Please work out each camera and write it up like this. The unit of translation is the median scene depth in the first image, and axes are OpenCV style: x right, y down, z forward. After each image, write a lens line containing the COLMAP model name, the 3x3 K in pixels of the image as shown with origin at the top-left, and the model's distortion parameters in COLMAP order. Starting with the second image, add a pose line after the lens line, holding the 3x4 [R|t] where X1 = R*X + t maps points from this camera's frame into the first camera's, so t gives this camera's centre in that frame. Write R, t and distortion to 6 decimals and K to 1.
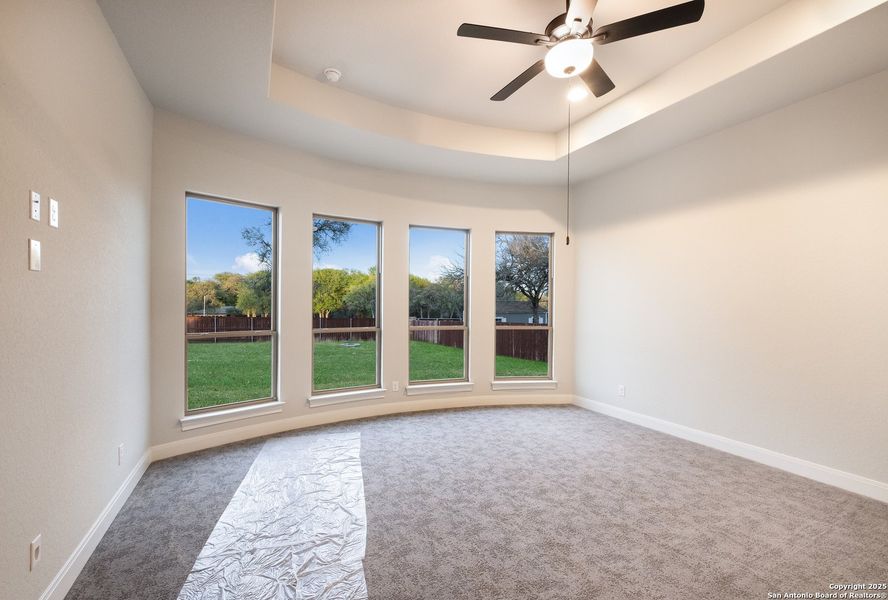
lens RADIAL K [[389.6, 0, 446.6], [0, 389.6, 308.0], [0, 0, 1]] dist [0.004122, -0.000450]
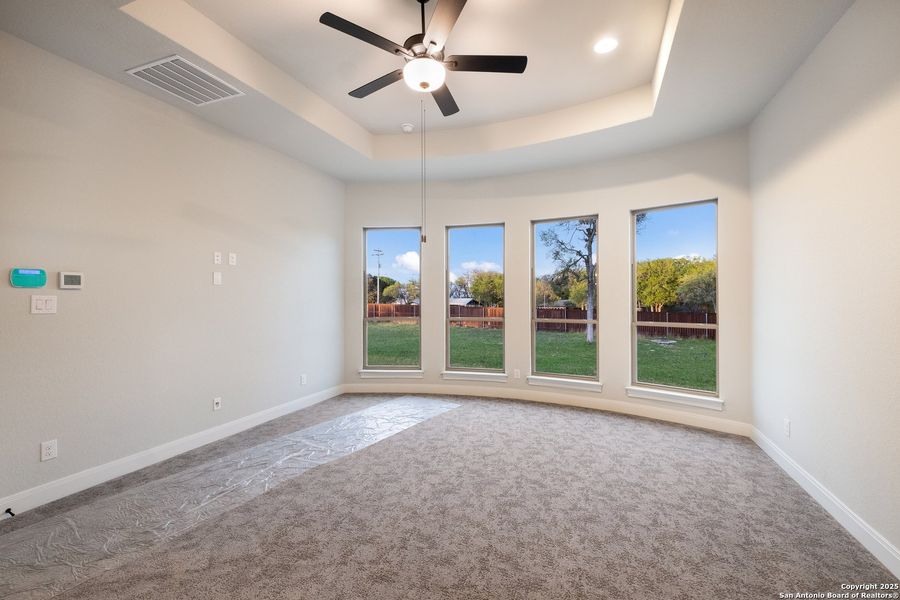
lens RADIAL K [[389.2, 0, 452.6], [0, 389.2, 295.0], [0, 0, 1]] dist [0.009250, -0.000682]
pose [[0.673018, -0.014295, -0.739488, 0.540681], [0.002404, 0.999850, -0.017141, 0.002869], [0.739622, 0.009758, 0.672952, 0.148660]]
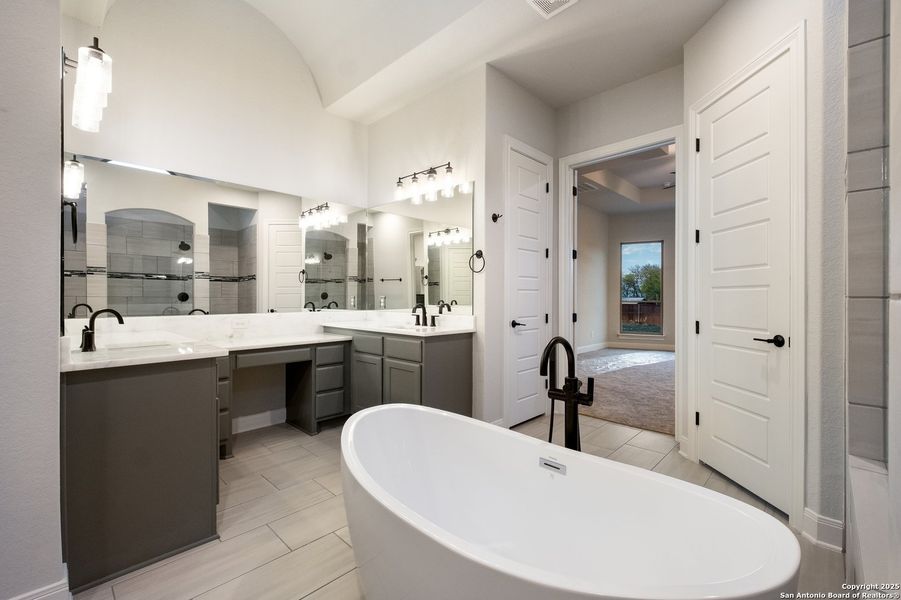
lens RADIAL K [[389.6, 0, 449.9], [0, 389.6, 298.3], [0, 0, 1]] dist [0.009250, -0.000682]
pose [[0.330679, -0.002887, -0.943739, 0.957129], [-0.007715, 0.999954, -0.005762, 0.055619], [0.943712, 0.009187, 0.330641, -0.617498]]
